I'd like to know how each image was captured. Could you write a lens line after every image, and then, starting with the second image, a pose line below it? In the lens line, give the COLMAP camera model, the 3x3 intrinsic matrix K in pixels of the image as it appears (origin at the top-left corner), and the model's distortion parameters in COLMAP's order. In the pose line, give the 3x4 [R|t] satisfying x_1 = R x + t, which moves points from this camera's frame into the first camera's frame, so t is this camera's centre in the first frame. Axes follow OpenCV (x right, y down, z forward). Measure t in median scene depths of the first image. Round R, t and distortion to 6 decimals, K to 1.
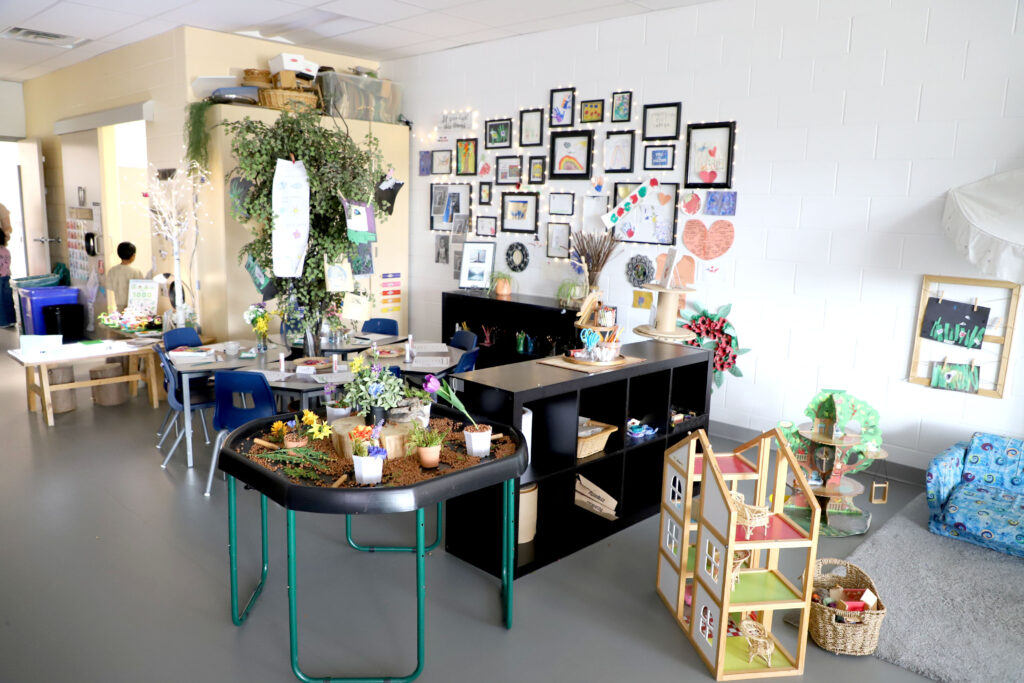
lens RADIAL K [[771.0, 0, 512.0], [0, 771.0, 341.5], [0, 0, 1]] dist [-0.037160, 0.001165]
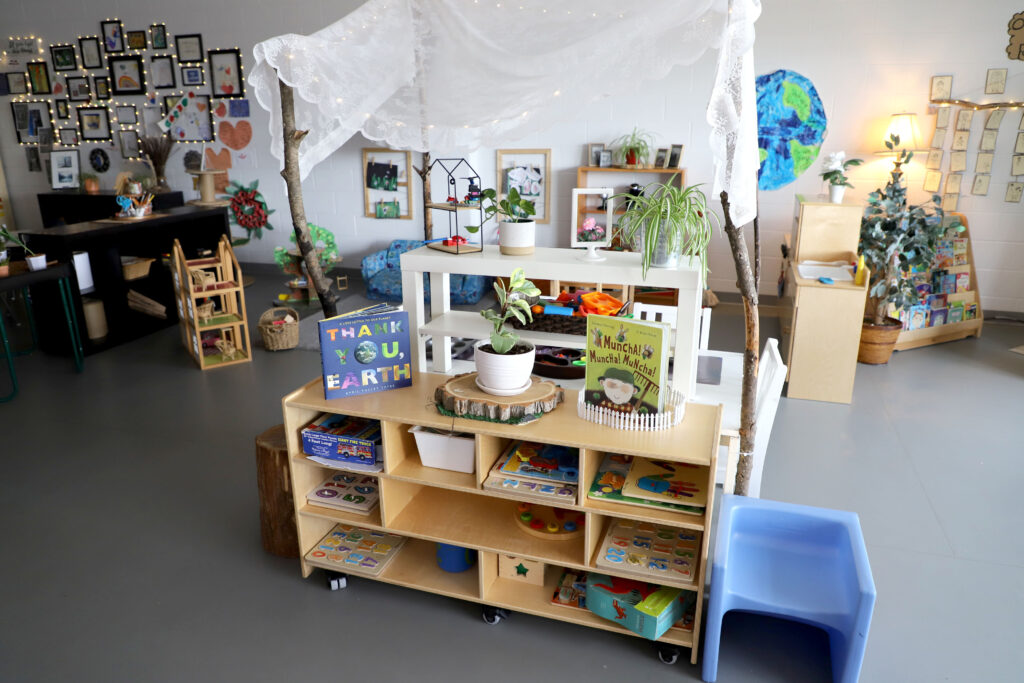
lens RADIAL K [[699.4, 0, 512.0], [0, 699.4, 341.5], [0, 0, 1]] dist [-0.071301, 0.034164]
pose [[0.894125, -0.167702, 0.415230, 0.109037], [0.106512, 0.980263, 0.166550, 0.074480], [-0.434966, -0.104690, 0.894341, -0.353668]]
